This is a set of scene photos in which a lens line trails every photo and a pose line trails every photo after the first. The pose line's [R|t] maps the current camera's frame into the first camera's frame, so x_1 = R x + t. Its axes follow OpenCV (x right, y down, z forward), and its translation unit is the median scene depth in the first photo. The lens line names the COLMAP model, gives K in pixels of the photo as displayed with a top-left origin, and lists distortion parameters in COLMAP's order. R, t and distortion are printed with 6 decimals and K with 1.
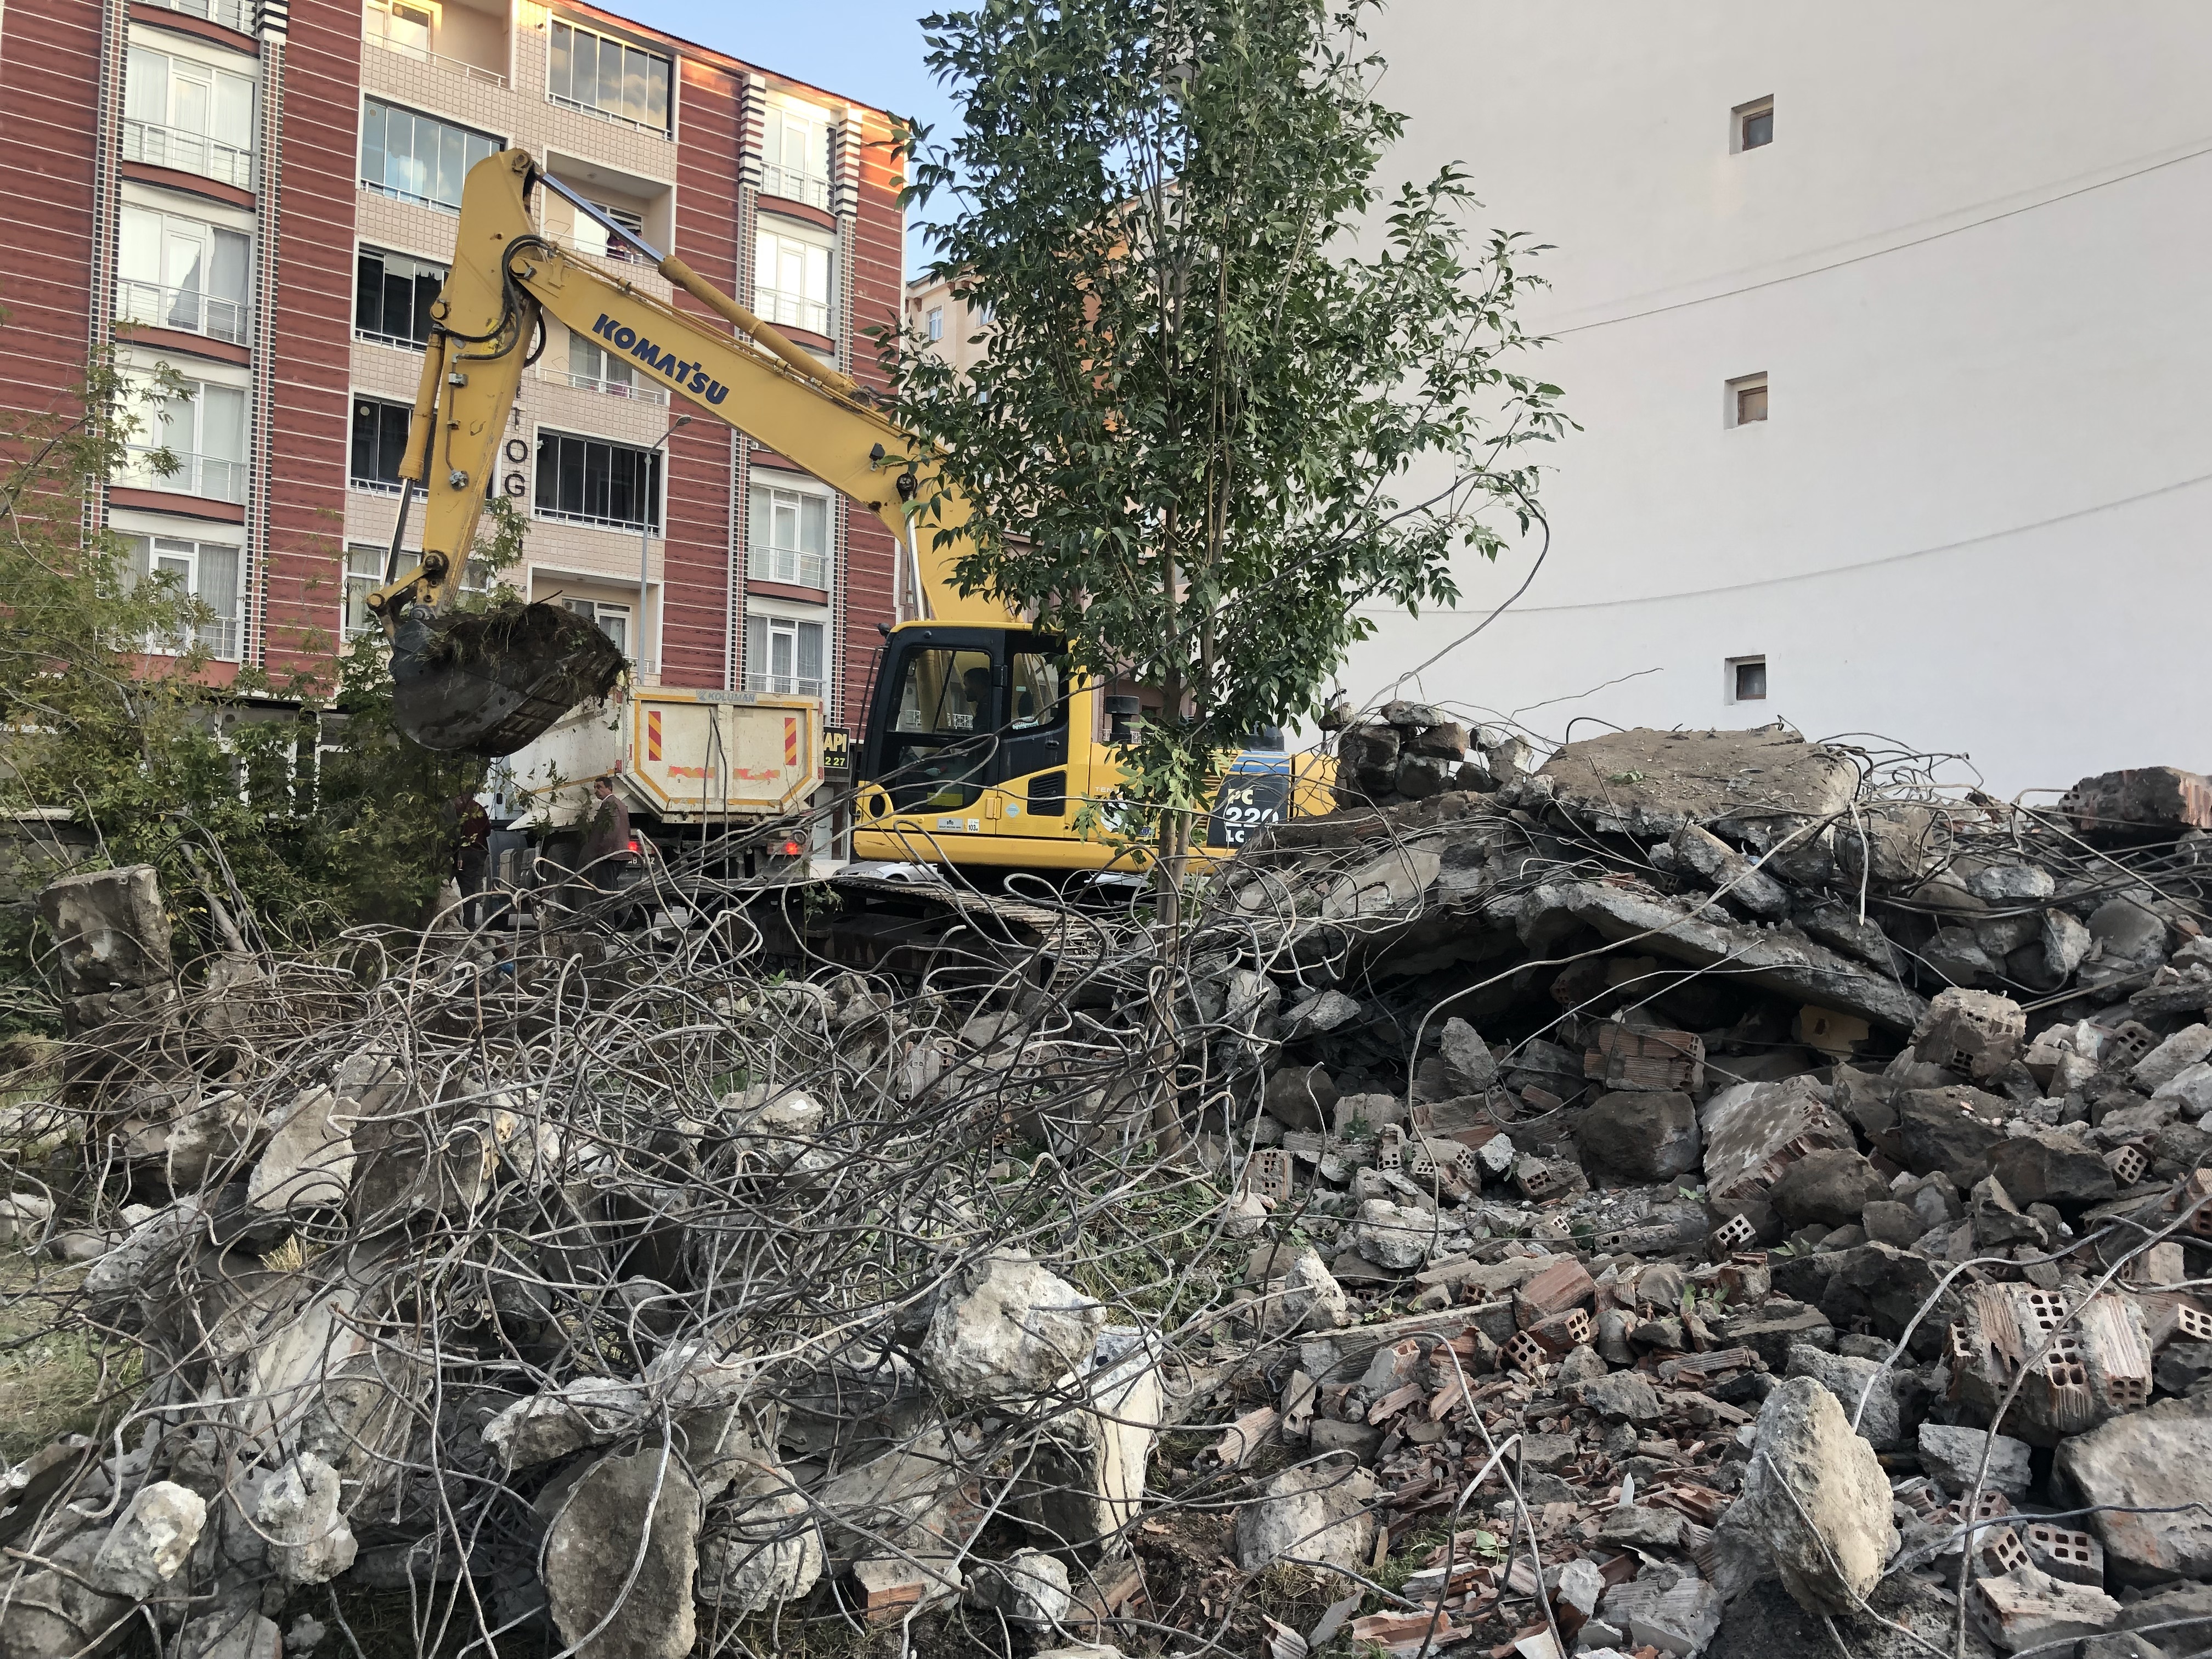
lens RADIAL K [[1838.6, 0, 1106.0], [0, 1838.6, 829.5], [0, 0, 1]] dist [0.001907, -0.001099]
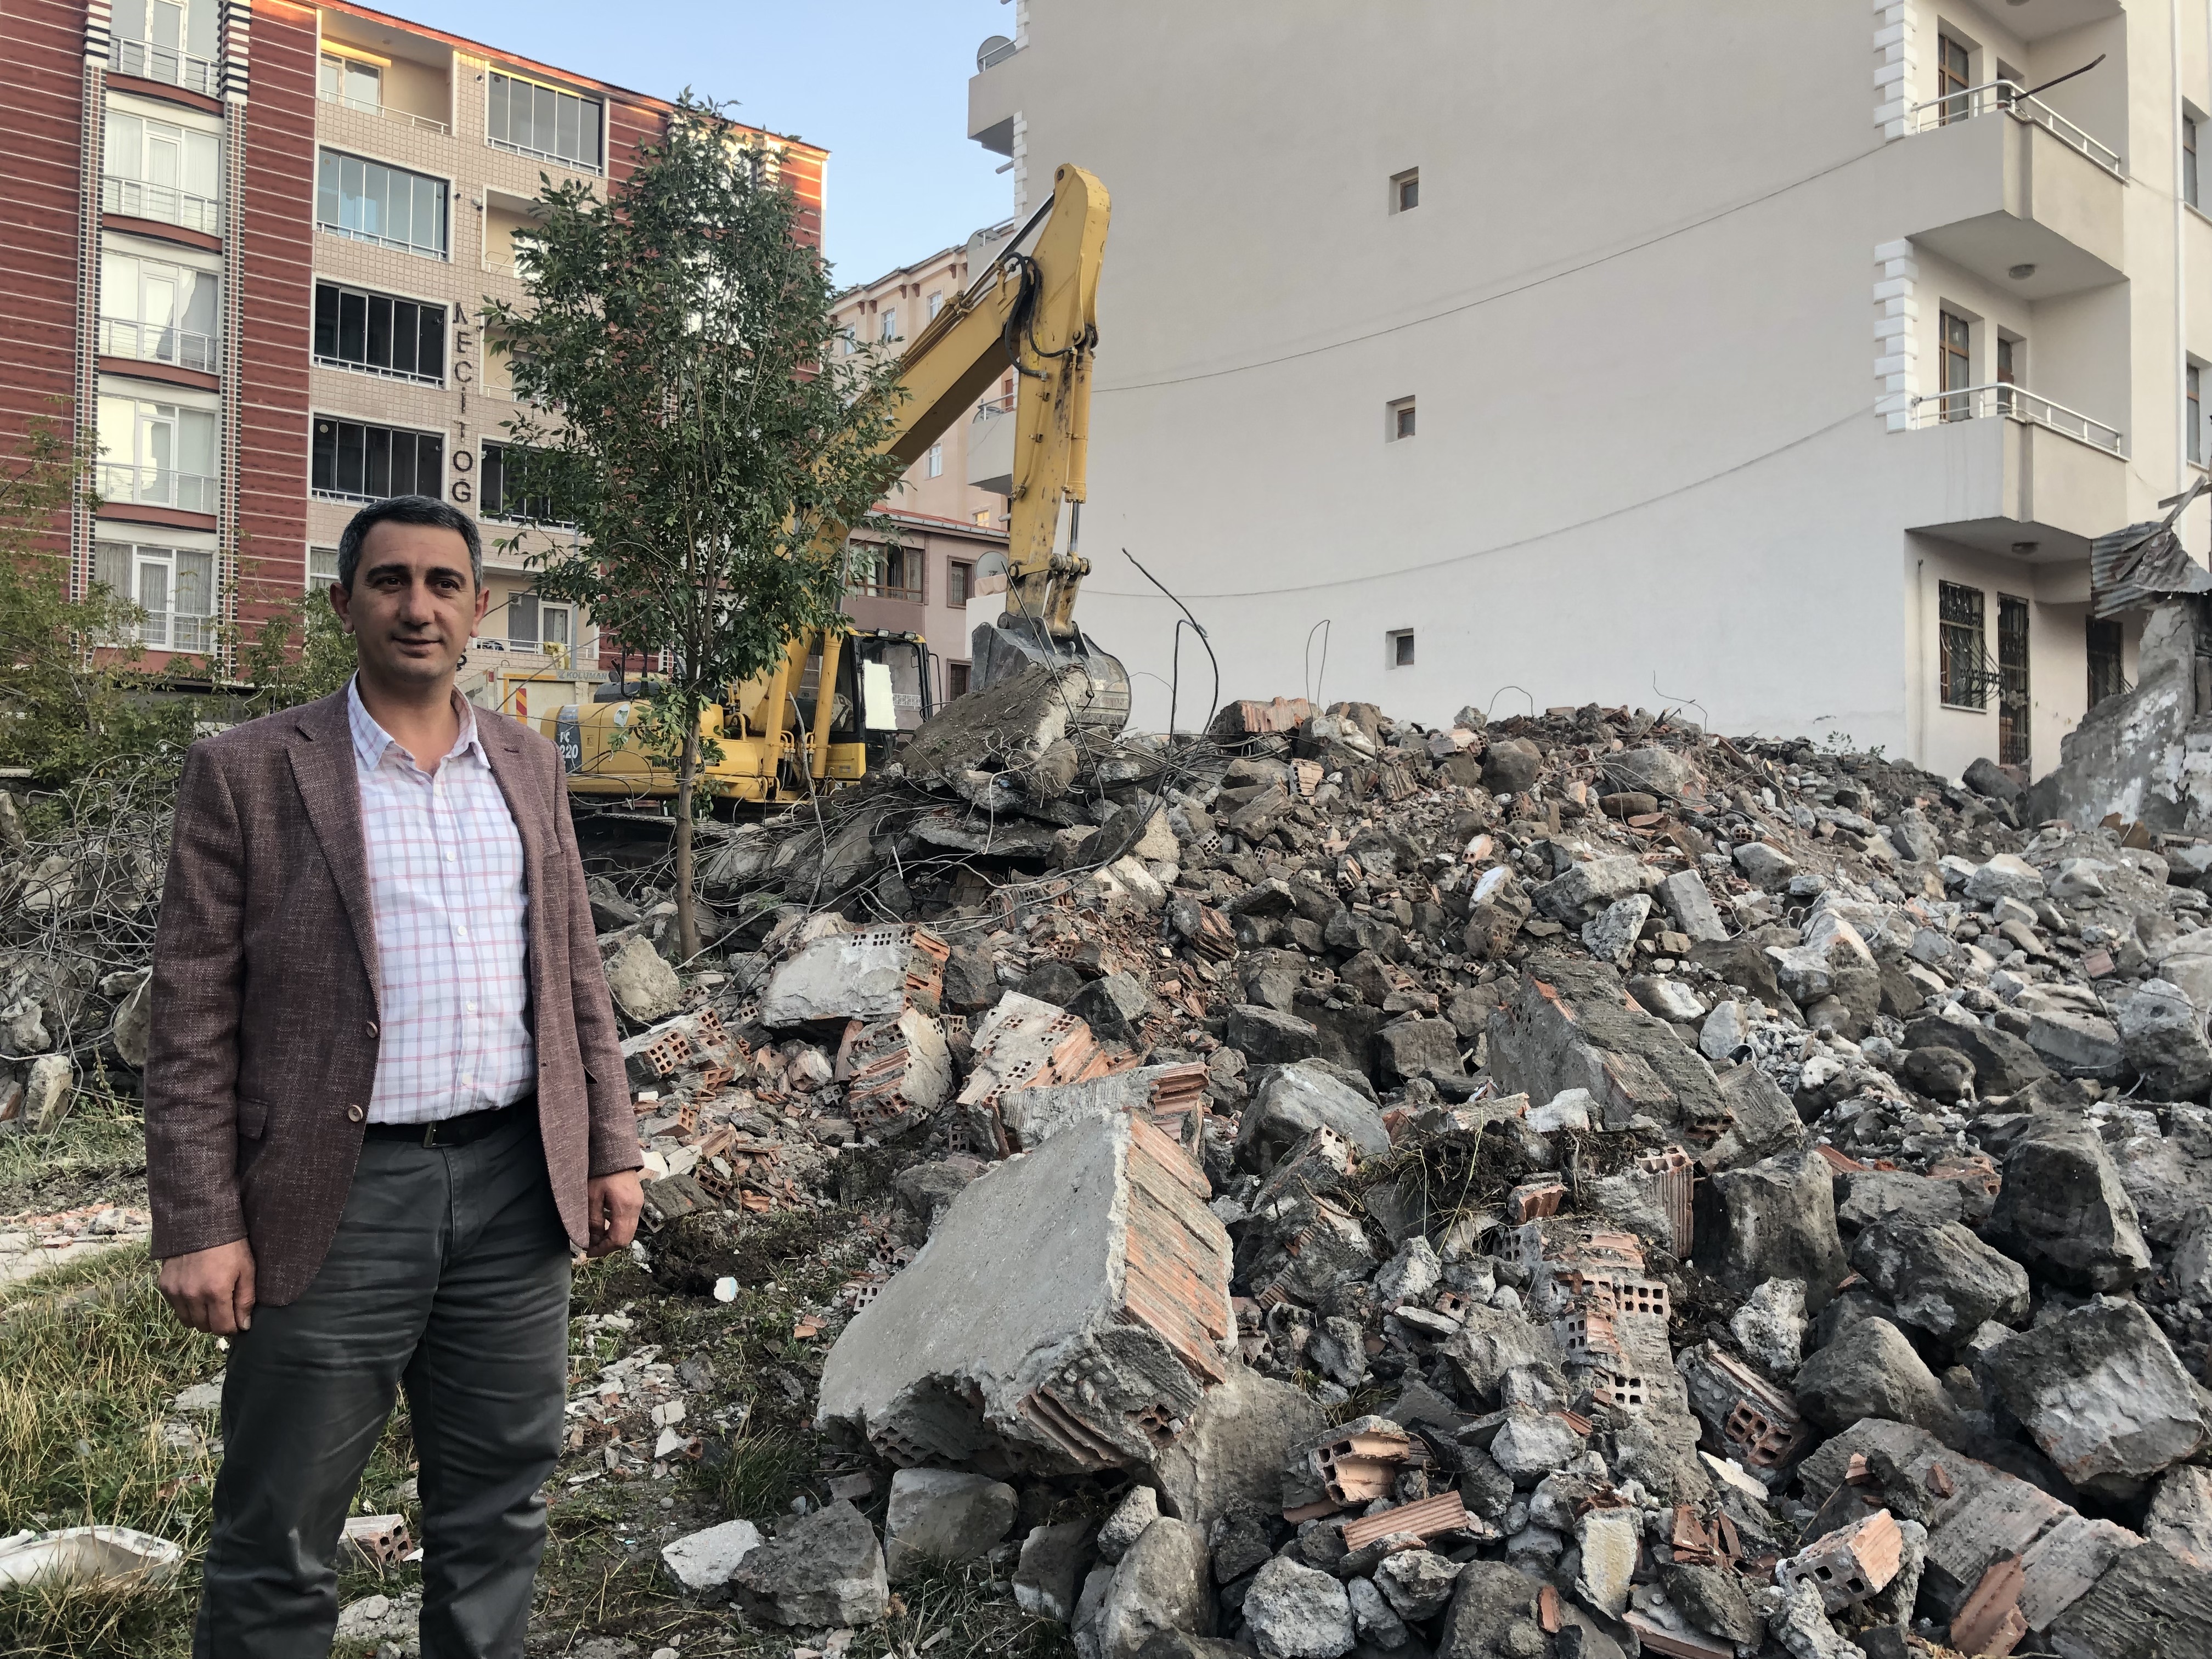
lens RADIAL K [[1844.4, 0, 1103.7], [0, 1844.4, 820.1], [0, 0, 1]] dist [-0.006762, 0.001526]
pose [[0.999789, -0.013773, -0.015271, 0.086331], [0.013838, 0.999896, 0.004171, 0.012513], [0.015212, -0.004382, 0.999875, -0.115041]]
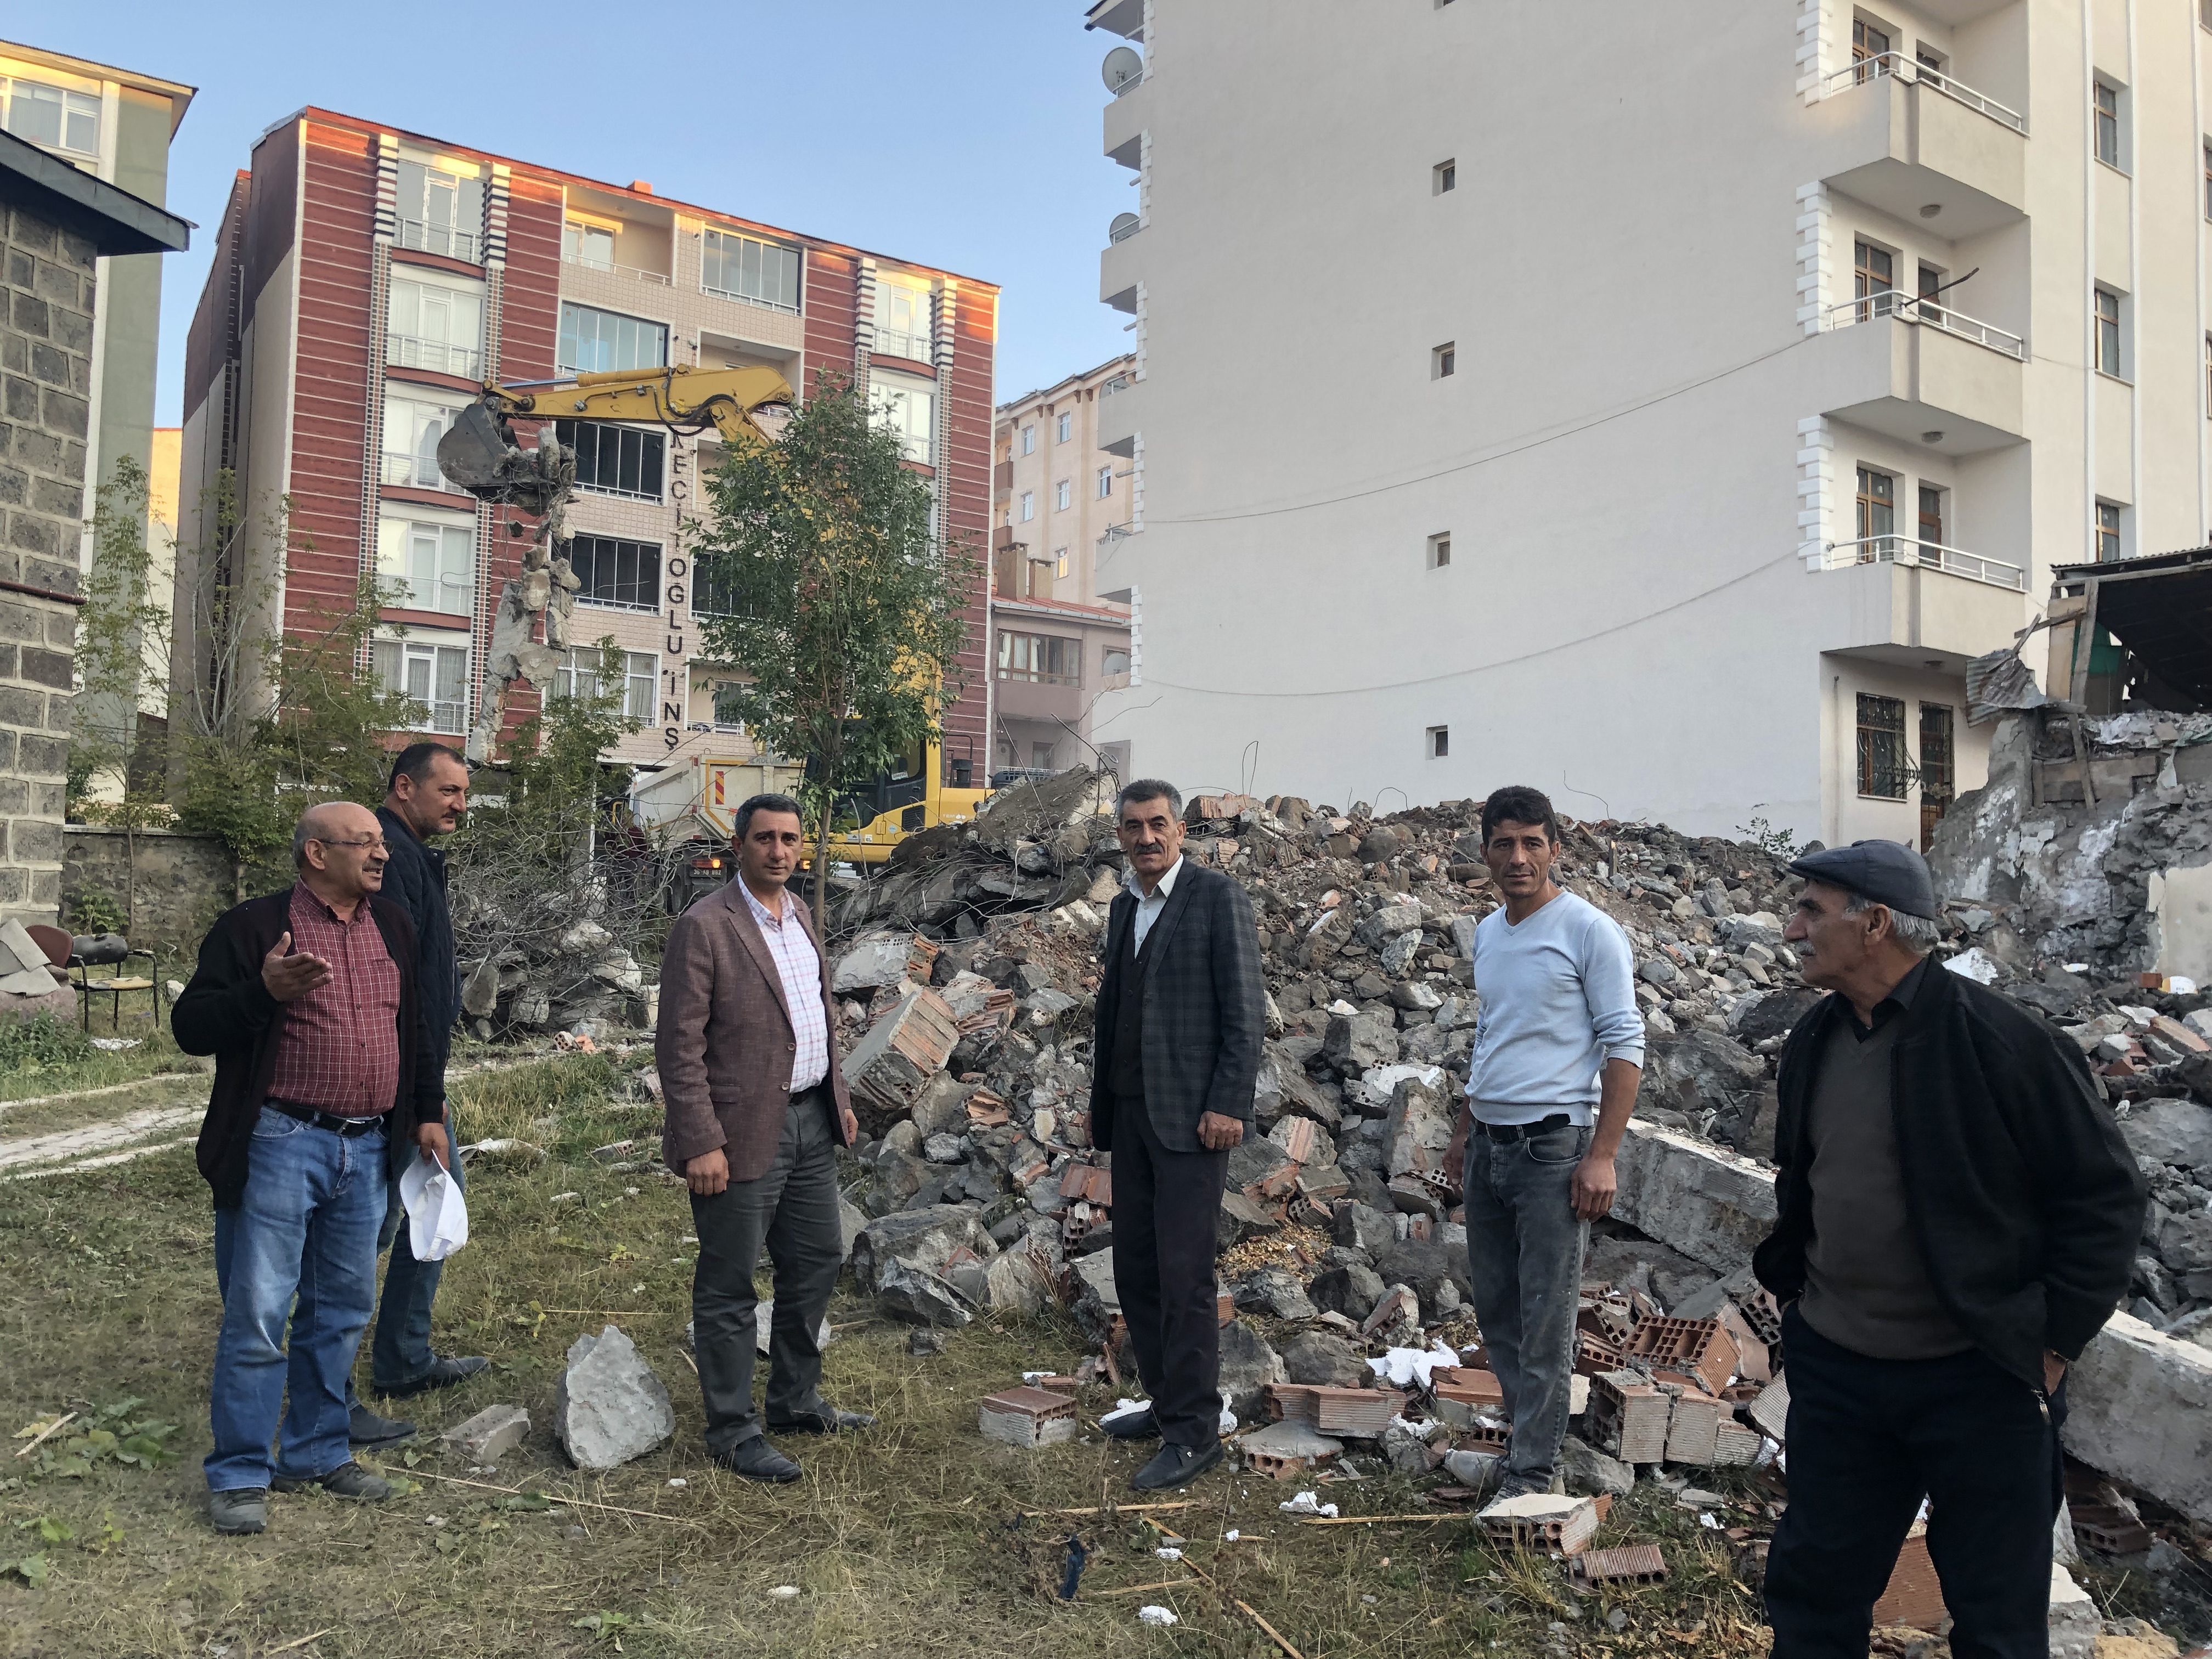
lens RADIAL K [[1844.4, 0, 1103.7], [0, 1844.4, 820.1], [0, 0, 1]] dist [-0.006762, 0.001526]
pose [[0.992808, -0.006153, -0.119557, 0.133728], [0.002012, 0.999395, -0.034721, 0.015025], [0.119698, 0.034231, 0.992220, -0.241176]]
